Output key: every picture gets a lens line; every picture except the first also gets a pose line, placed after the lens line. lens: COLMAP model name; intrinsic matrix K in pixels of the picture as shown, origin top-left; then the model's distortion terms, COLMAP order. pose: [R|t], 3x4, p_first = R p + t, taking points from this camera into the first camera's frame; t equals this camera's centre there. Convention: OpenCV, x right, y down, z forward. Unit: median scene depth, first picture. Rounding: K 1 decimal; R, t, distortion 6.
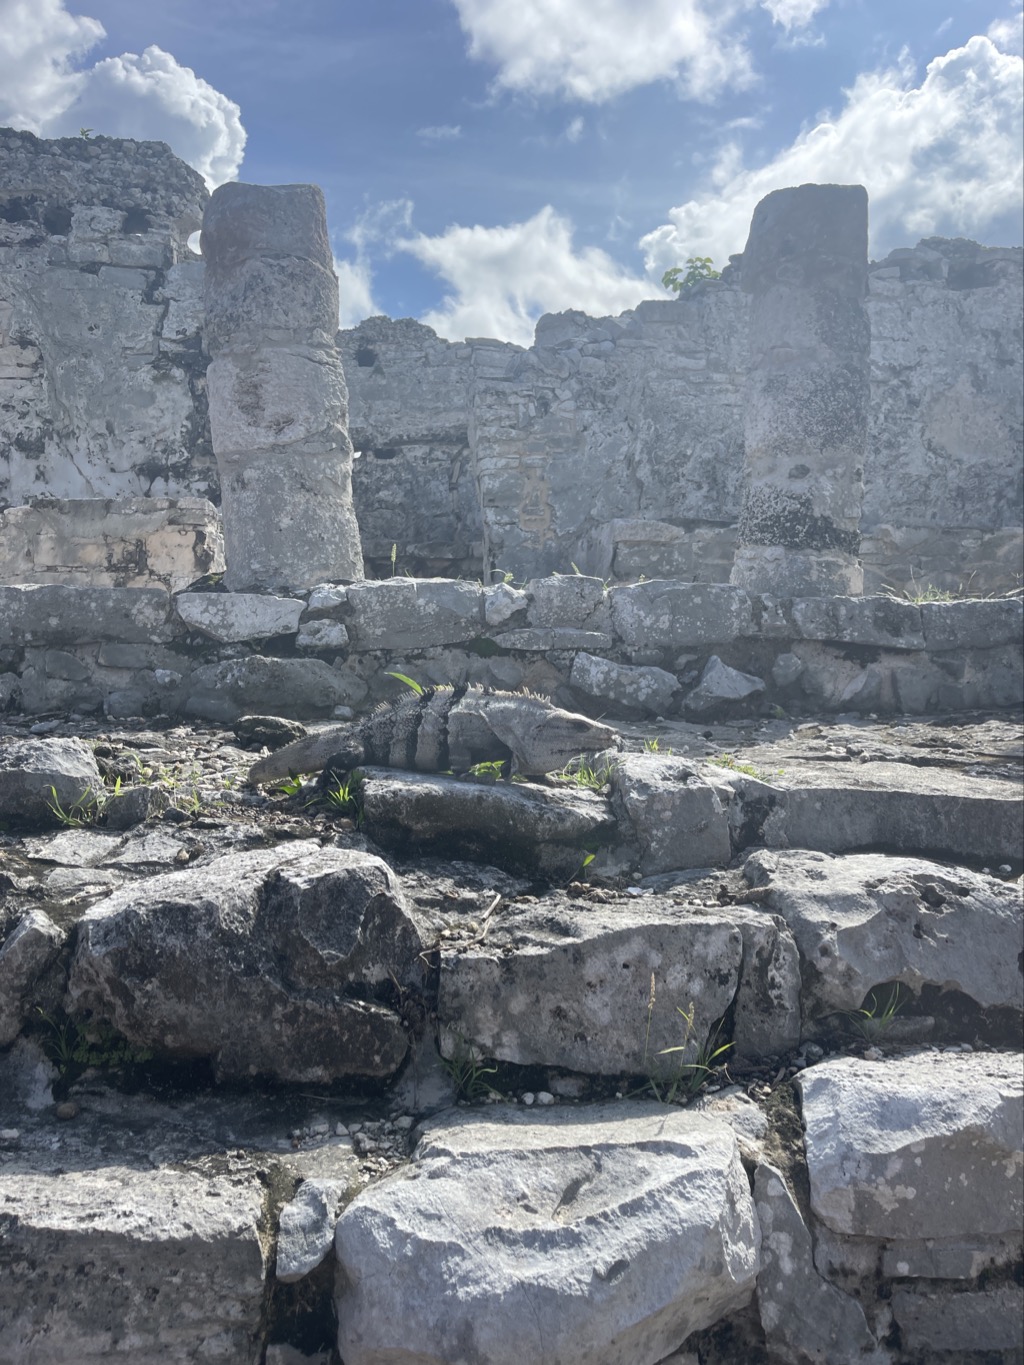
lens RADIAL K [[1025.9, 0, 517.2], [0, 1025.9, 690.4], [0, 0, 1]] dist [0.063231, -0.089265]
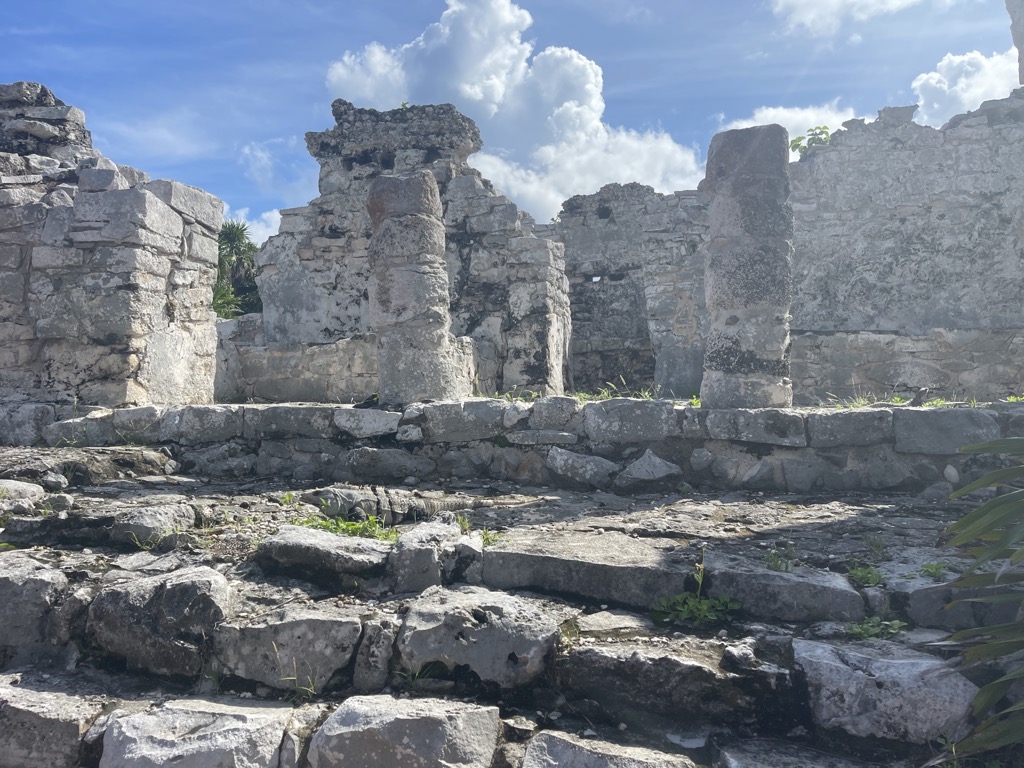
lens RADIAL K [[769.6, 0, 520.2], [0, 769.6, 382.2], [0, 0, 1]] dist [0.063231, -0.089265]
pose [[0.935774, -0.010646, -0.352440, 0.416180], [-0.011209, 0.998141, -0.059913, -0.061795], [0.352423, 0.060016, 0.933914, -0.132461]]
